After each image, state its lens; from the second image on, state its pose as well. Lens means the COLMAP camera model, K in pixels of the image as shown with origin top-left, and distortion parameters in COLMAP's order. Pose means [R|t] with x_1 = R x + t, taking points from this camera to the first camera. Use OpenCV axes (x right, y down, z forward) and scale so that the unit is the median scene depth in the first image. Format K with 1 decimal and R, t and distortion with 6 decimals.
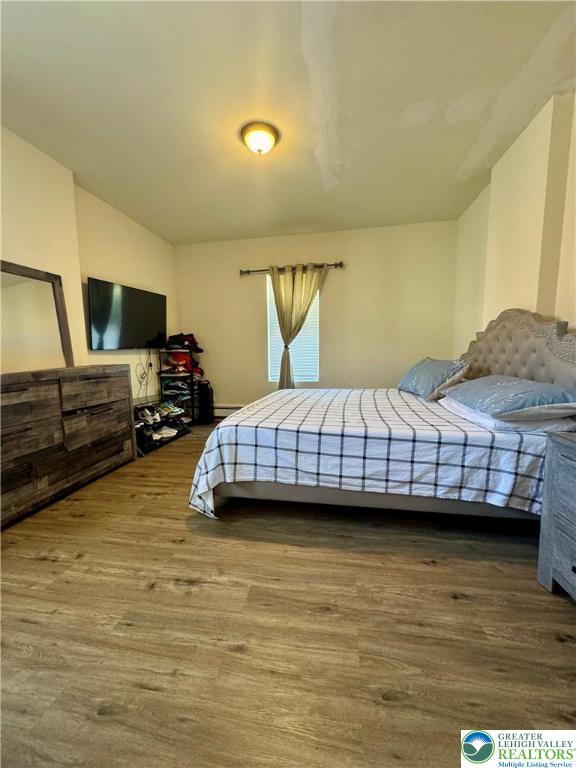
lens RADIAL K [[305.5, 0, 288.0], [0, 305.5, 384.0], [0, 0, 1]] dist [0.000782, -0.000026]
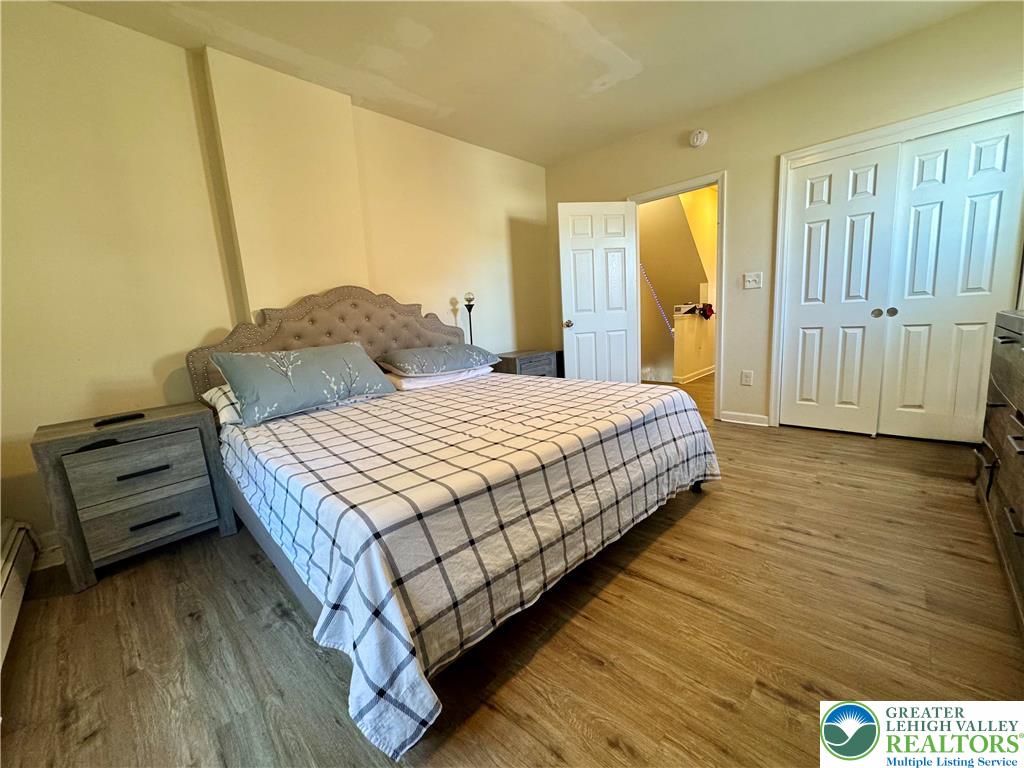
lens RADIAL K [[407.4, 0, 512.0], [0, 407.4, 384.0], [0, 0, 1]] dist [0.000782, -0.000026]
pose [[-0.829413, -0.028204, 0.557923, -0.426815], [0.137851, 0.957507, 0.253334, -0.222409], [-0.541360, 0.287029, -0.790281, 1.959326]]
